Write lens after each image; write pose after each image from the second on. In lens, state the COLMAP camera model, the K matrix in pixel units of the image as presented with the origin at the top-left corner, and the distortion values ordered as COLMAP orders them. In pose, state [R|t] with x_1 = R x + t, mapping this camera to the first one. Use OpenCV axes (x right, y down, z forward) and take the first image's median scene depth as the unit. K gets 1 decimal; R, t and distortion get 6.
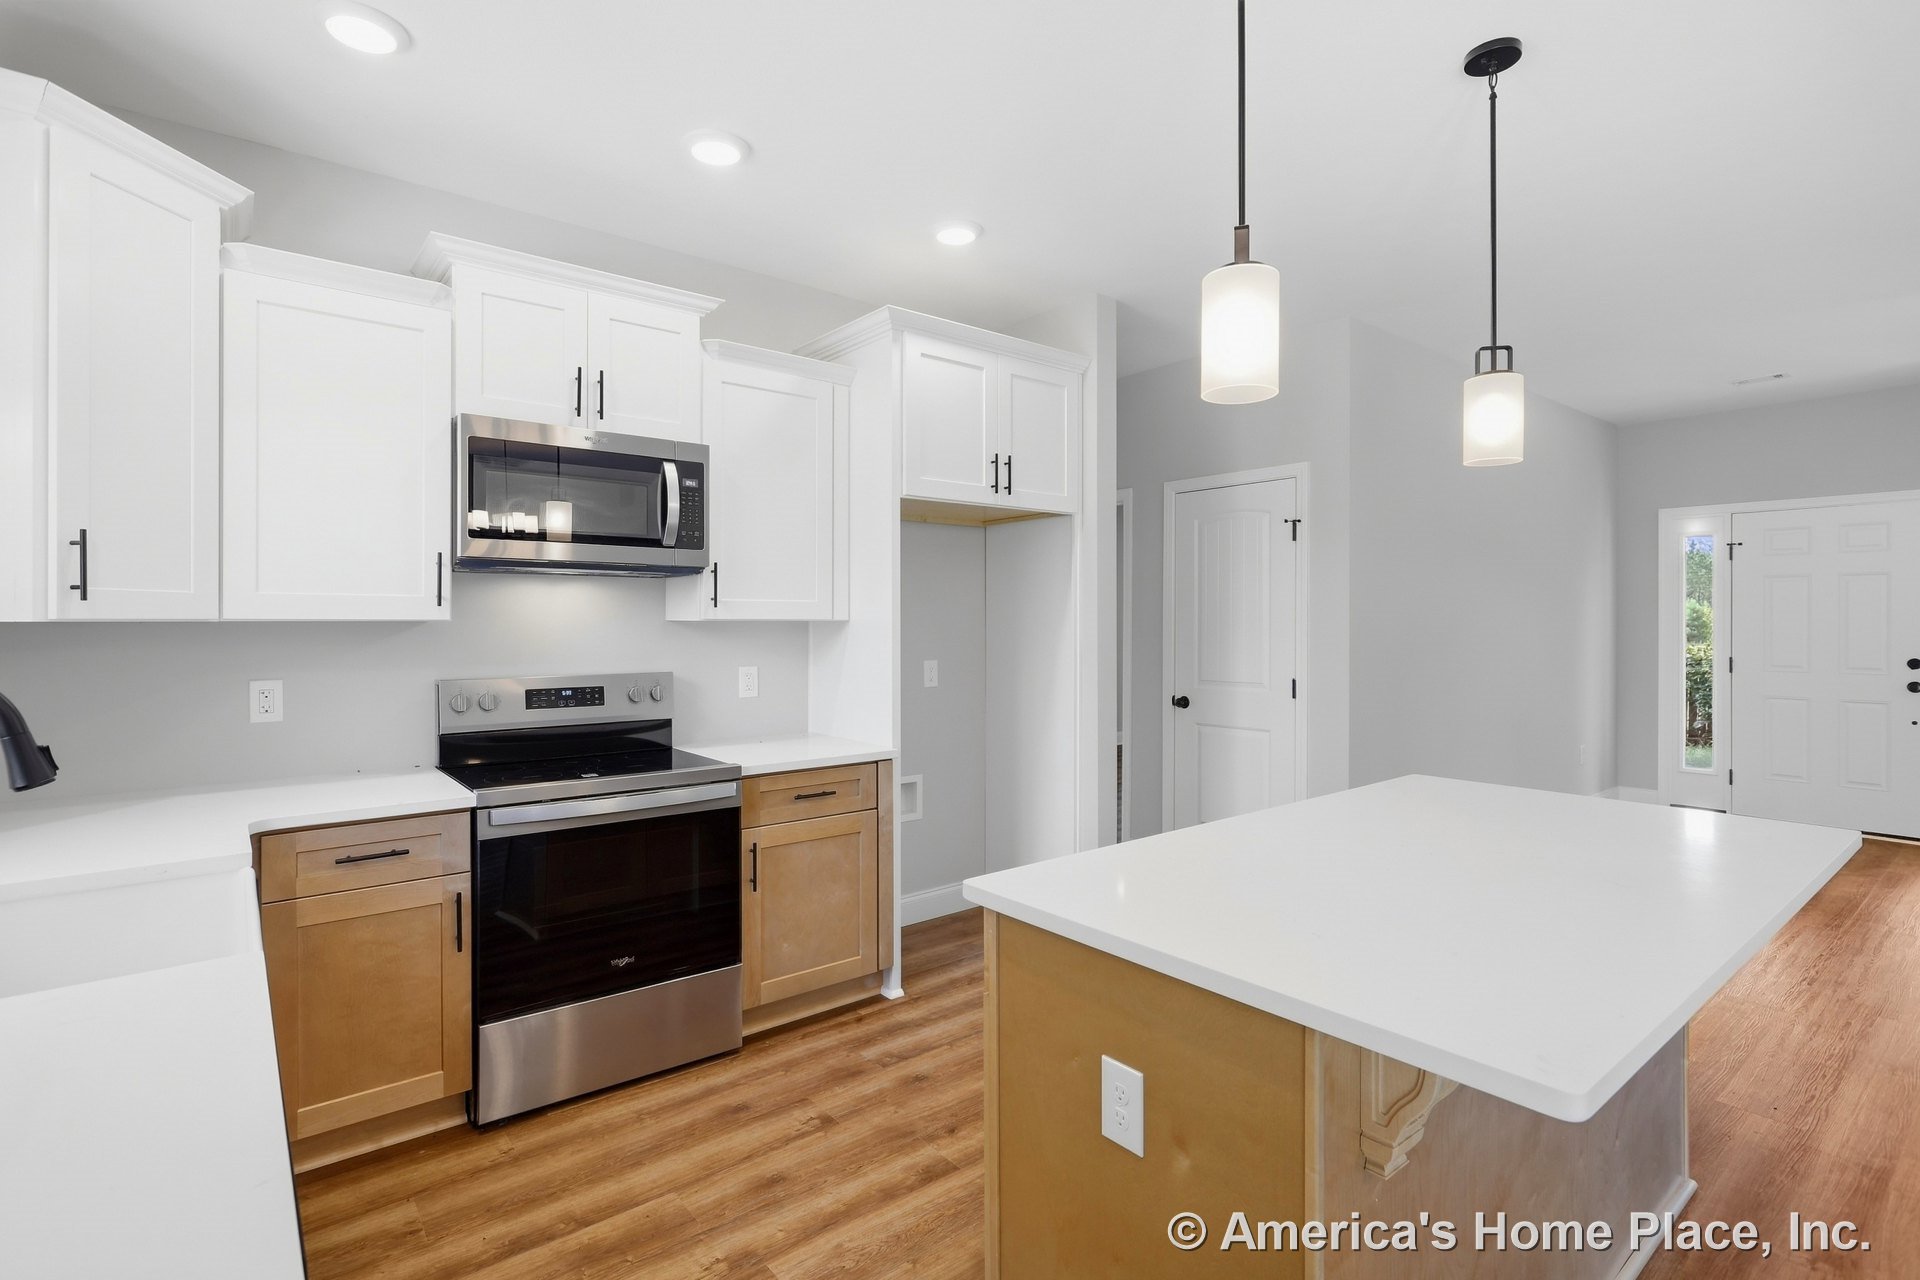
lens RADIAL K [[917.5, 0, 950.6], [0, 917.5, 626.9], [0, 0, 1]] dist [-0.002593, 0.000764]
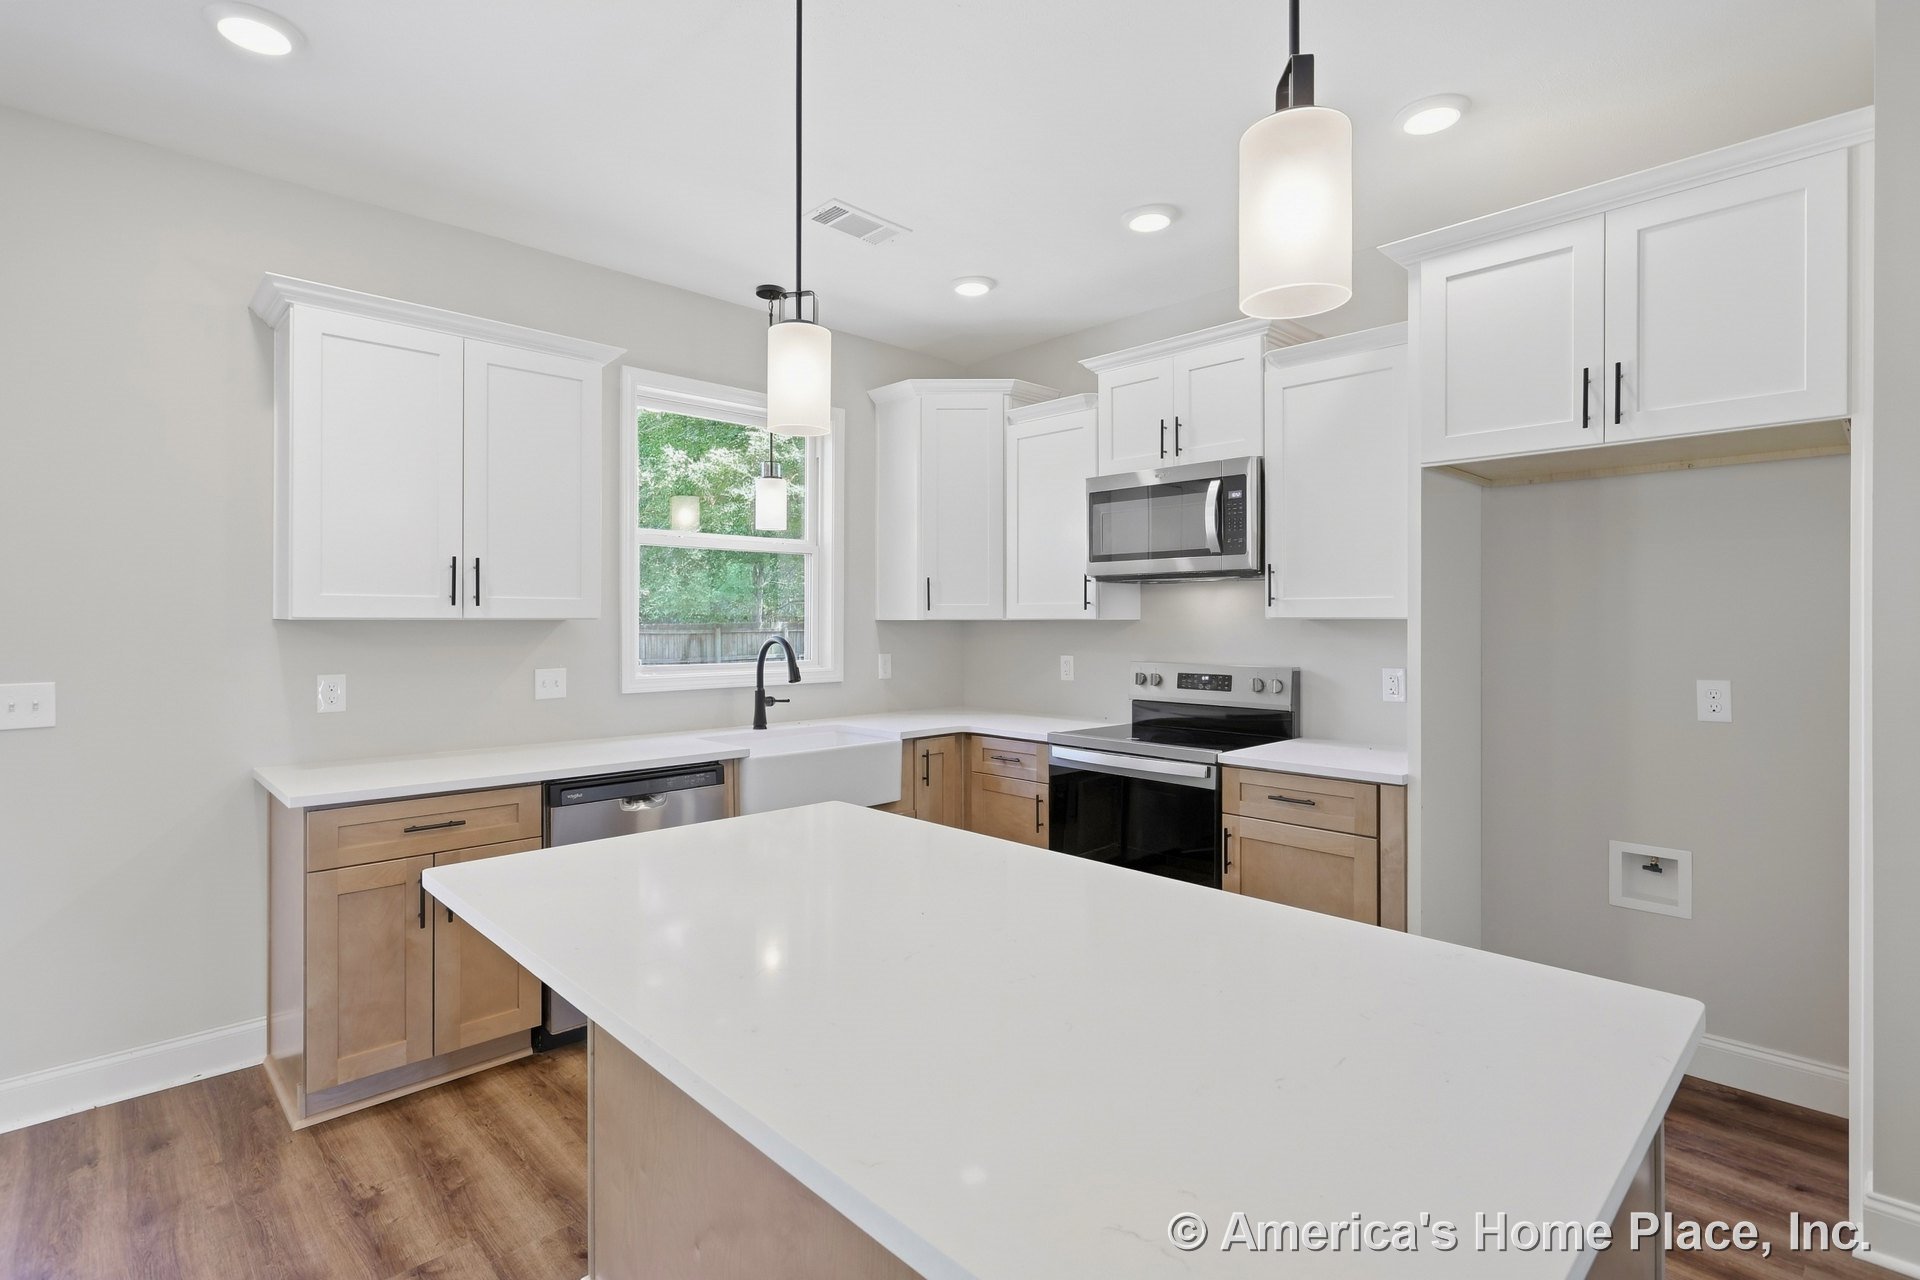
lens RADIAL K [[917.5, 0, 960.2], [0, 917.5, 631.5], [0, 0, 1]] dist [-0.002593, 0.000764]
pose [[0.093051, 0.012592, -0.995582, 0.782780], [-0.005480, 0.999911, 0.012135, -0.003697], [0.995646, 0.004327, 0.093112, 0.567190]]
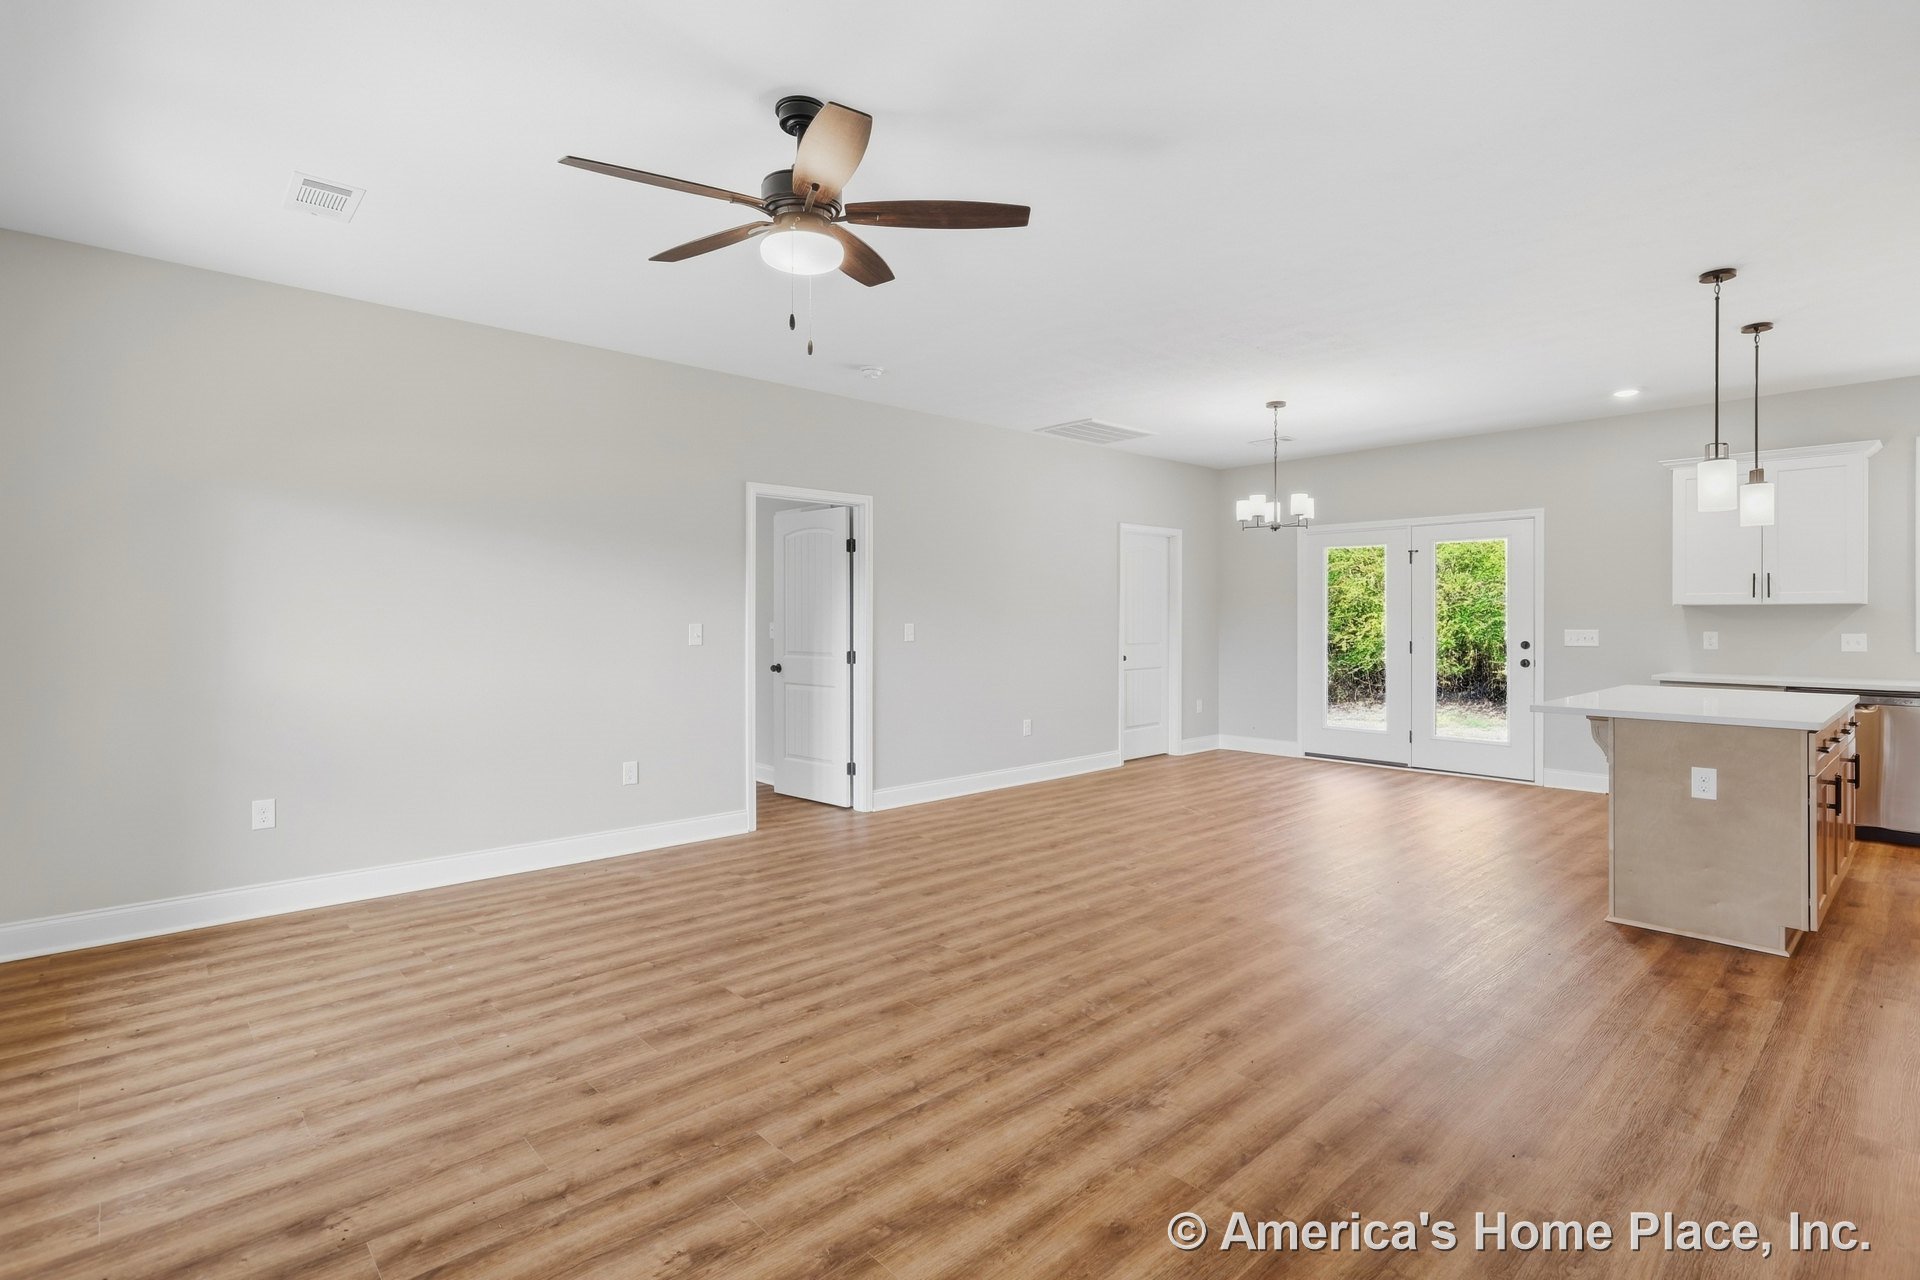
lens RADIAL K [[917.5, 0, 962.2], [0, 917.5, 610.9], [0, 0, 1]] dist [-0.002593, 0.000764]
pose [[-0.997680, 0.004848, -0.067908, 1.560917], [0.004850, 0.999988, 0.000135, 0.003333], [0.067908, -0.000194, -0.997692, 1.922950]]
